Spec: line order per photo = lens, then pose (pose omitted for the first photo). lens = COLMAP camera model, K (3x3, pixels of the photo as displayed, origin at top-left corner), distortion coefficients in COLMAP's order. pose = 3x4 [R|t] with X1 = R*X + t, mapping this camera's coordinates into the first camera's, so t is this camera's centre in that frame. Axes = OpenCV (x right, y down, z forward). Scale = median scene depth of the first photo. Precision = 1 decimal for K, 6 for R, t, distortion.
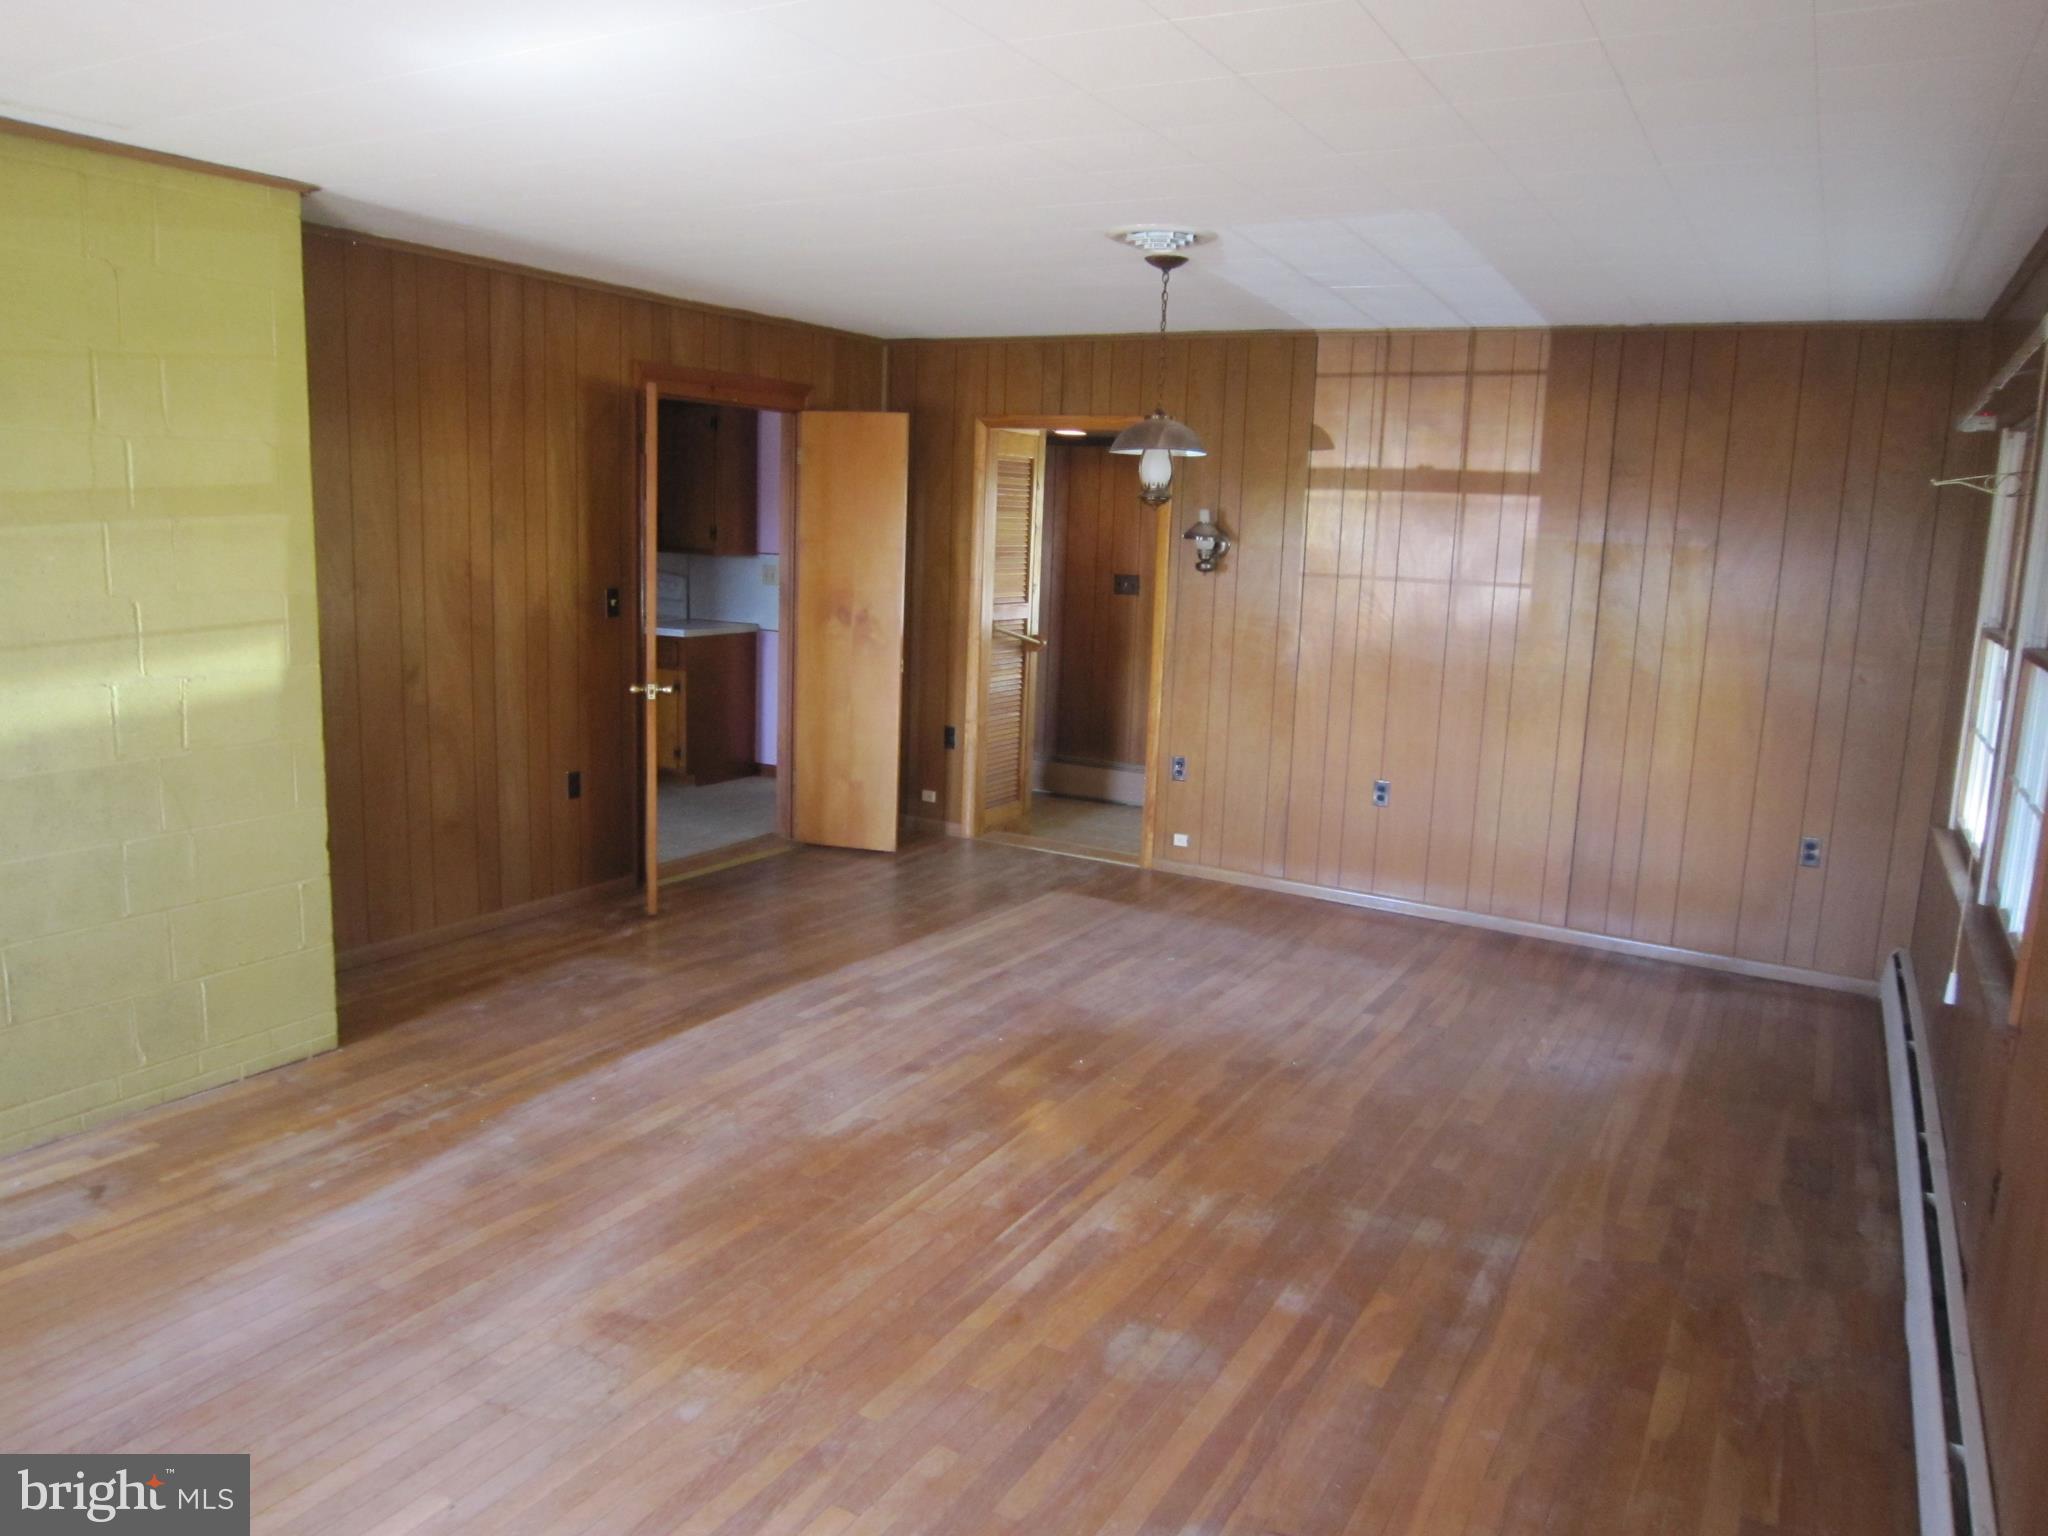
lens RADIAL K [[1425.4, 0, 1001.0], [0, 1425.4, 767.1], [0, 0, 1]] dist [-0.067149, 0.026075]
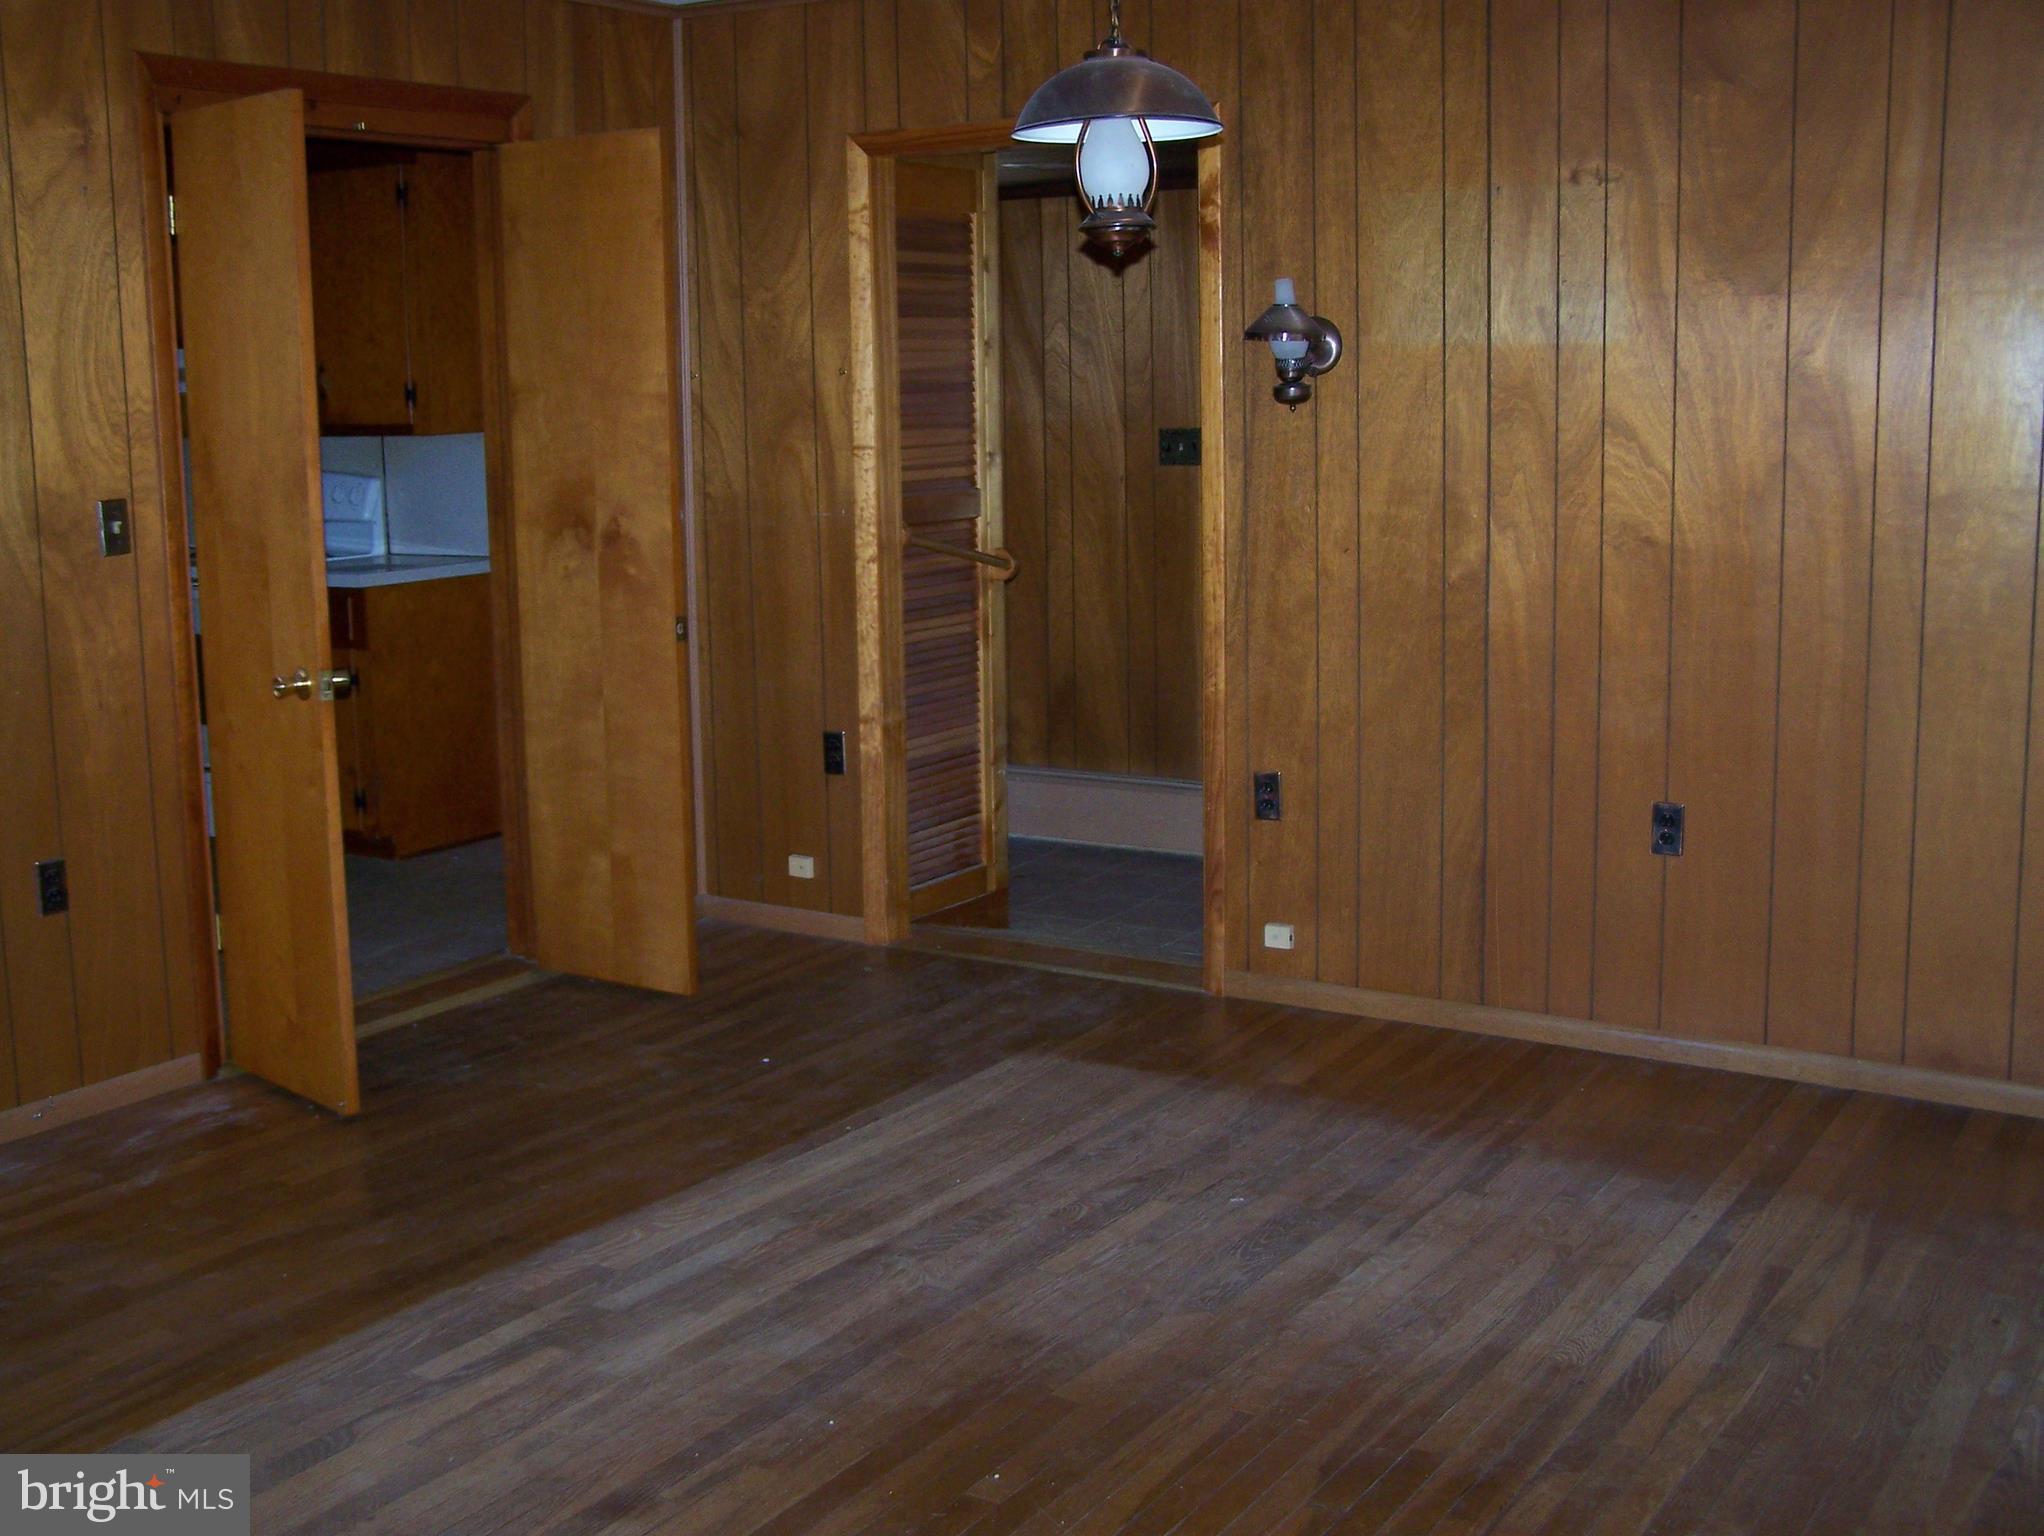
lens RADIAL K [[2313.6, 0, 916.0], [0, 2313.6, 761.4], [0, 0, 1]] dist [-0.180265, 0.344748]
pose [[0.996312, -0.047053, -0.071755, 0.078687], [0.046570, 0.998880, -0.008391, -0.013086], [0.072070, 0.005018, 0.997387, 0.229545]]
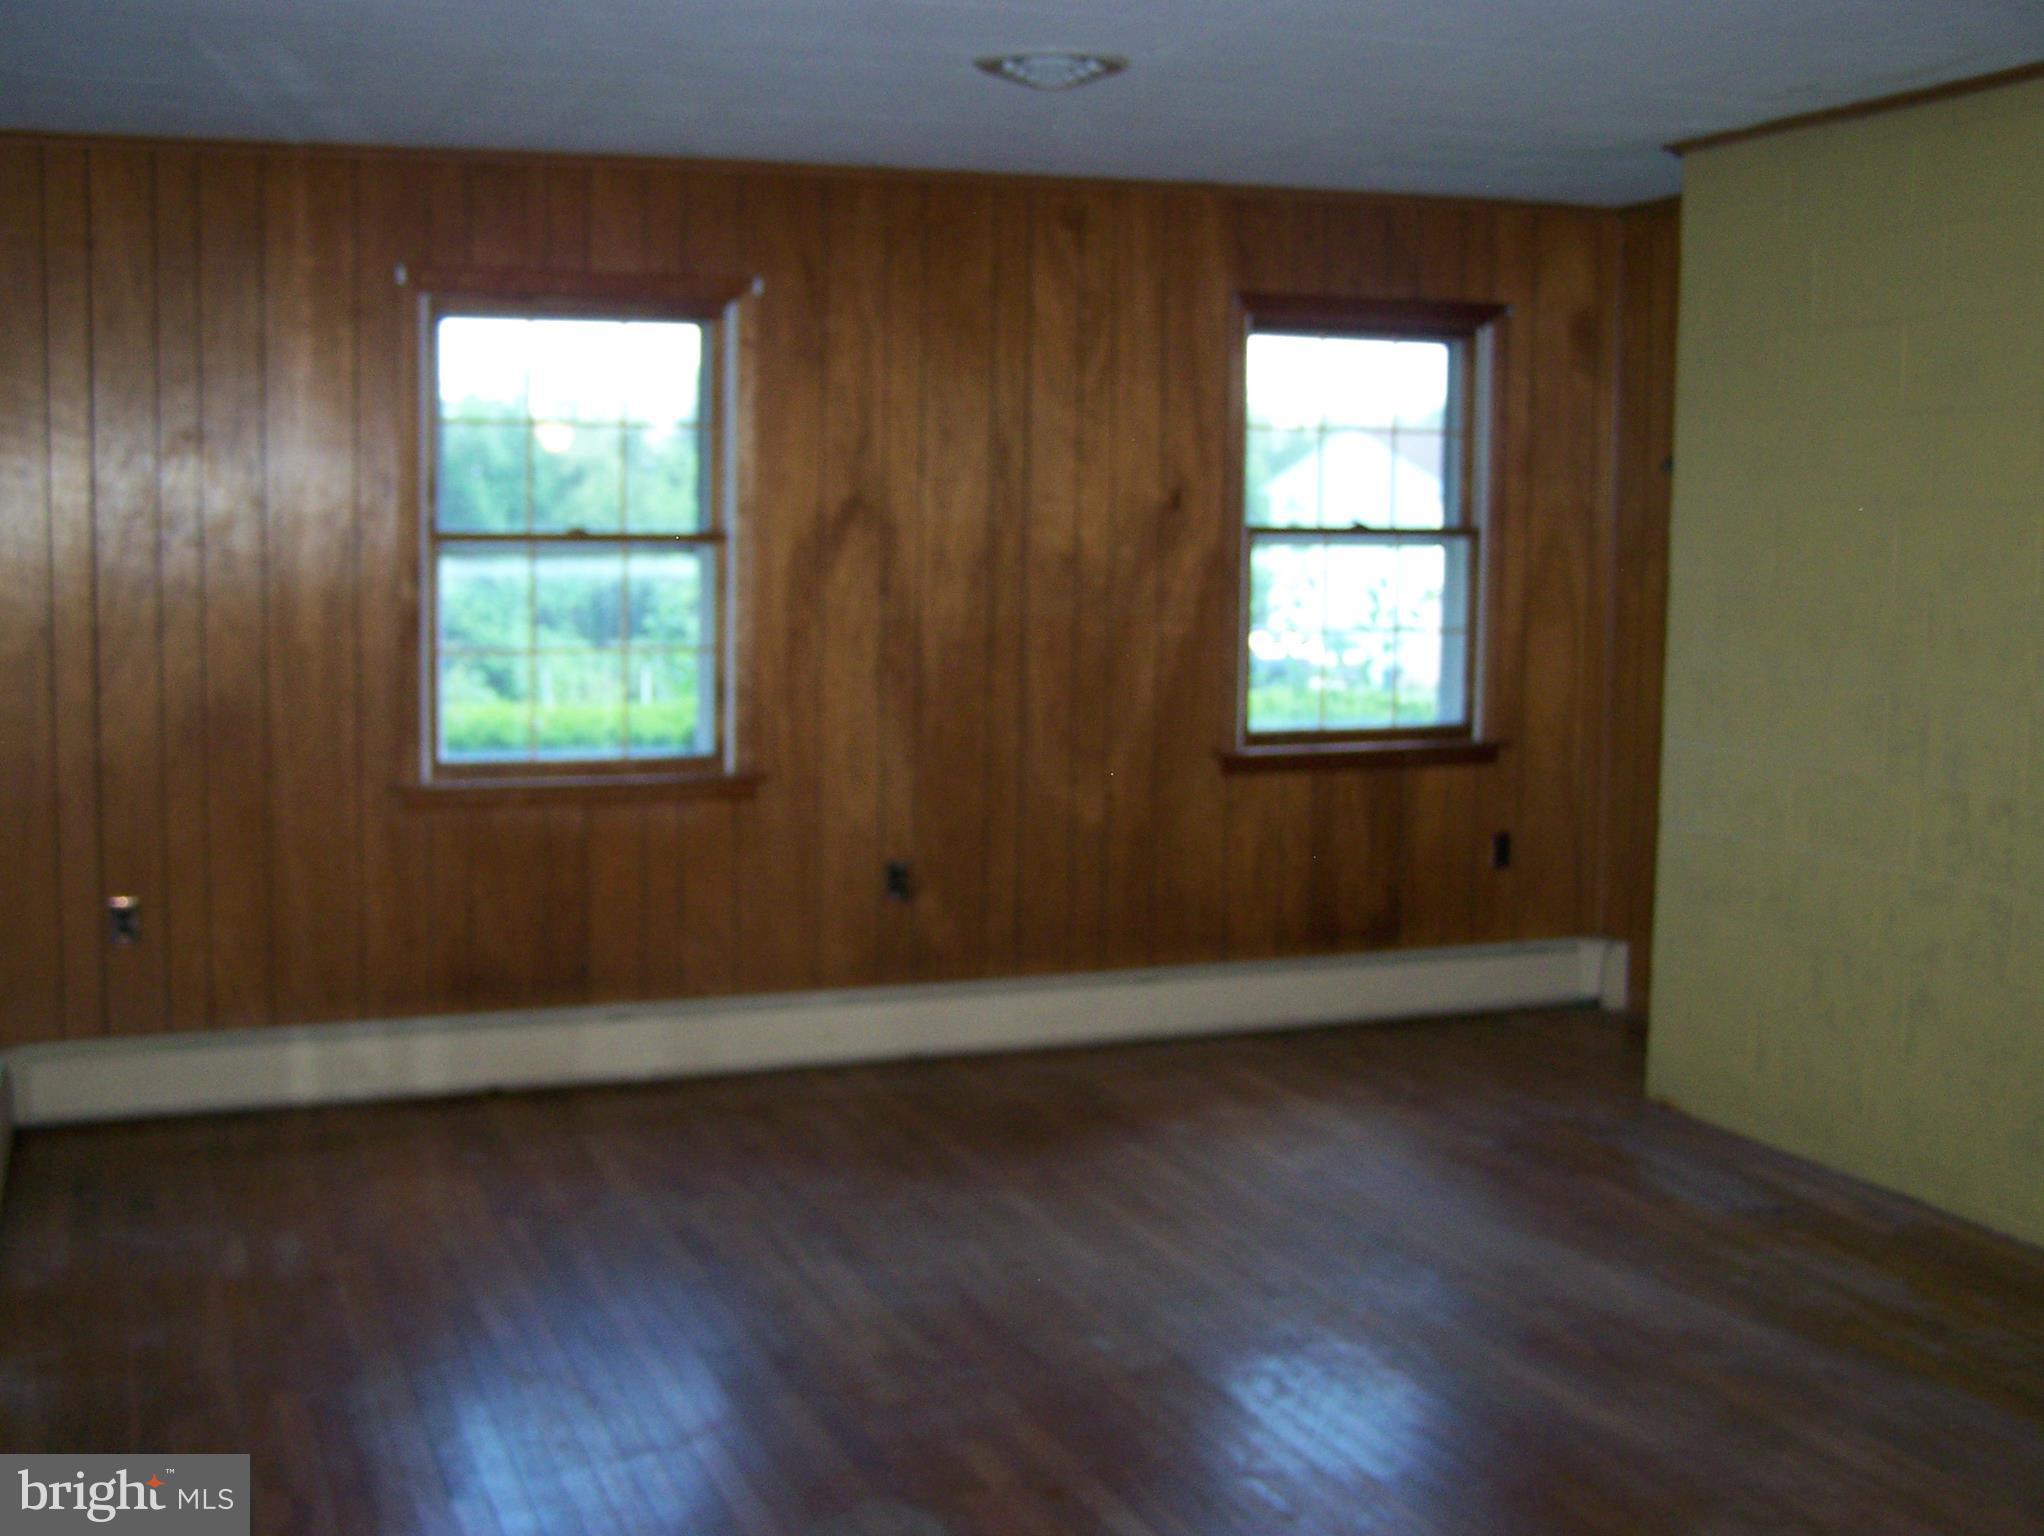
lens RADIAL K [[2313.6, 0, 916.0], [0, 2313.6, 761.4], [0, 0, 1]] dist [-0.180265, 0.344748]
pose [[-0.644372, 0.044413, -0.763422, 0.633305], [-0.158994, 0.968715, 0.190556, -0.135414], [0.748001, 0.244168, -0.617151, 1.048989]]
